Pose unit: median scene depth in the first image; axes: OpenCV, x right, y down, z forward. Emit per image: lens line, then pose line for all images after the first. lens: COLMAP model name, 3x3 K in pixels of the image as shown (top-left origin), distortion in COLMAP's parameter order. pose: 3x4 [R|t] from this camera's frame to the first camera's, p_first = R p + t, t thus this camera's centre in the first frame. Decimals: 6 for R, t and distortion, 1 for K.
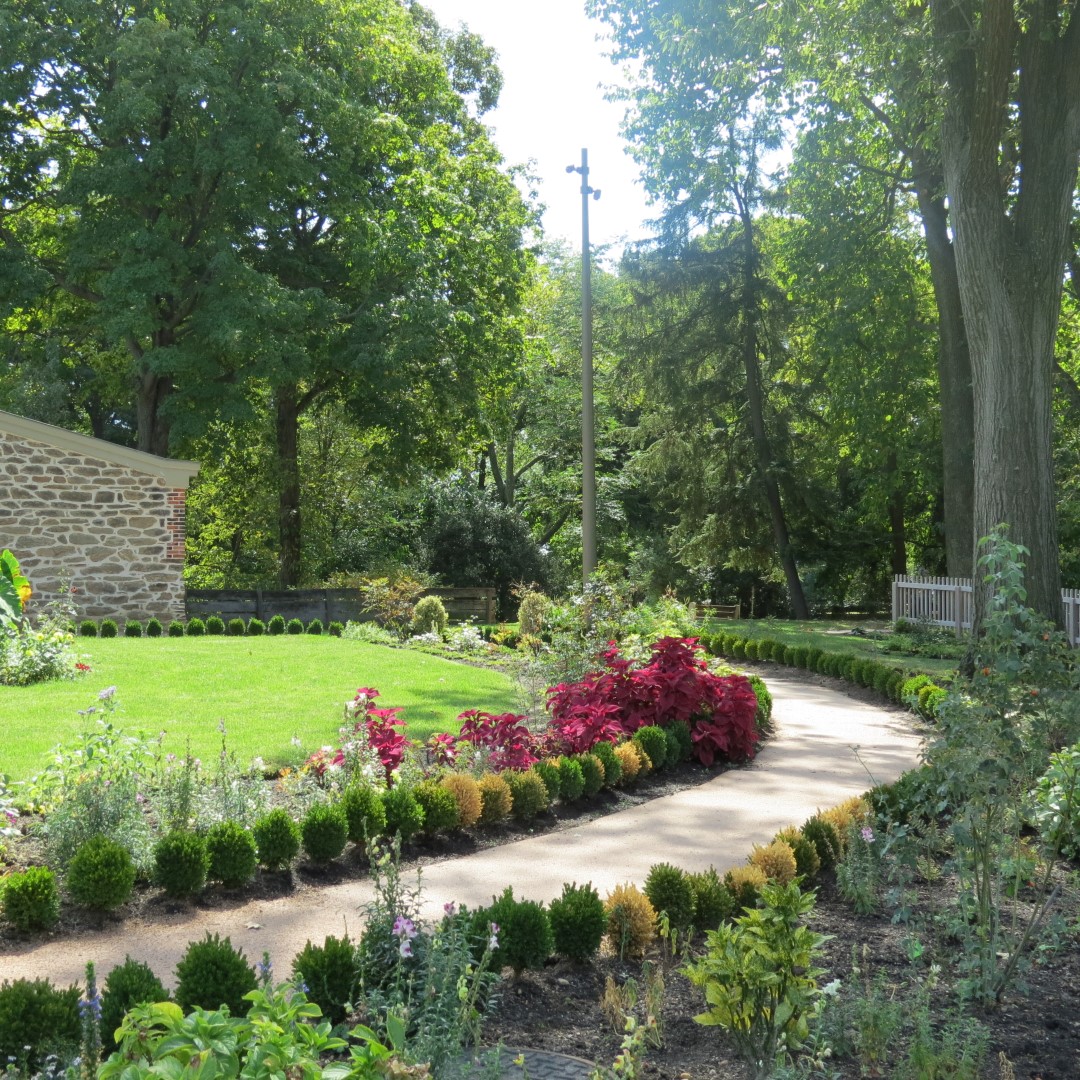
lens RADIAL K [[1536.3, 0, 540.7], [0, 1536.3, 539.9], [0, 0, 1]] dist [-0.020509, 0.000000]
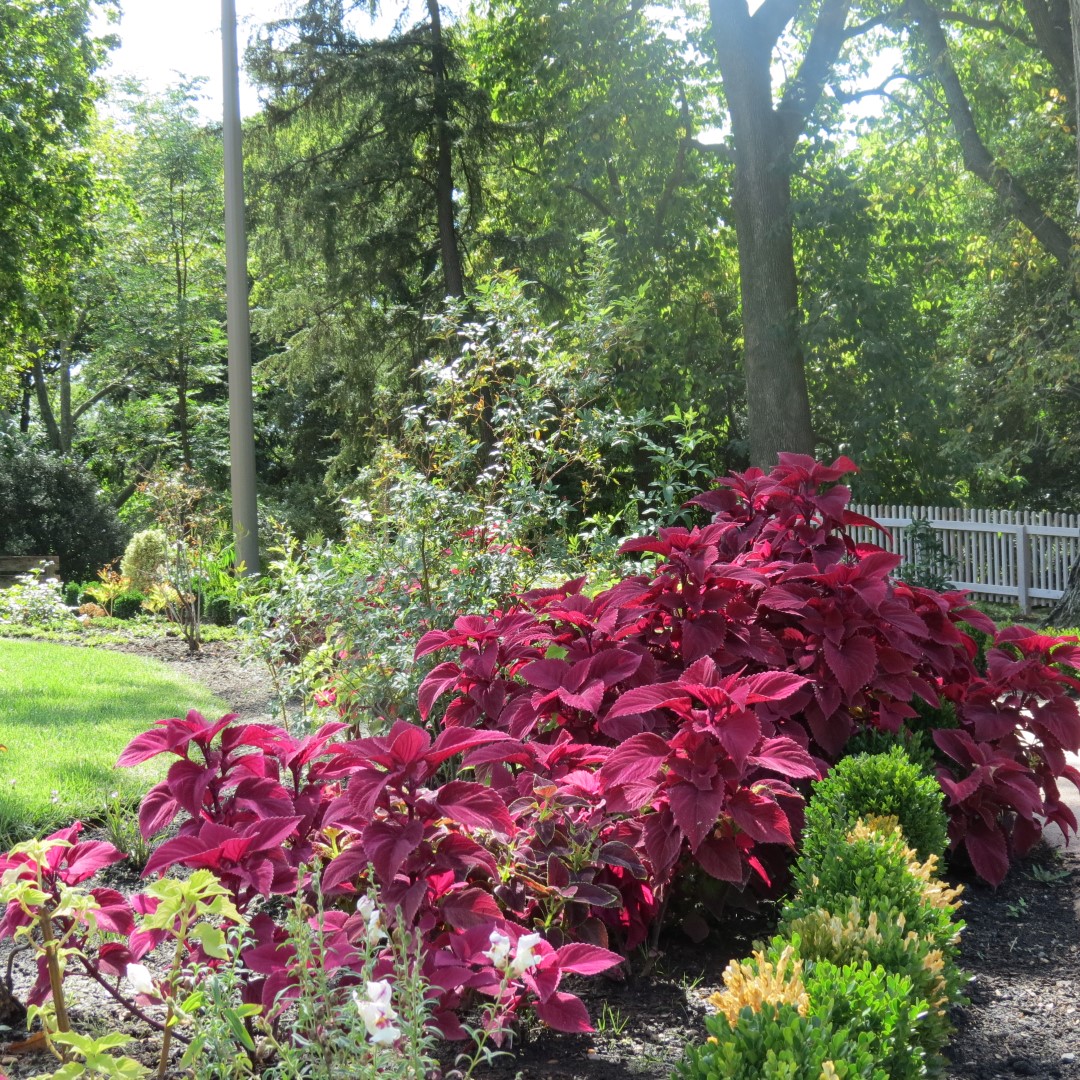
lens RADIAL K [[1998.8, 0, 540.4], [0, 1998.8, 541.6], [0, 0, 1]] dist [-0.058632, 0.000000]
pose [[0.976588, -0.022485, 0.213940, -0.009826], [0.019397, 0.999675, 0.016522, 0.014295], [-0.214242, -0.011986, 0.976707, 0.124327]]
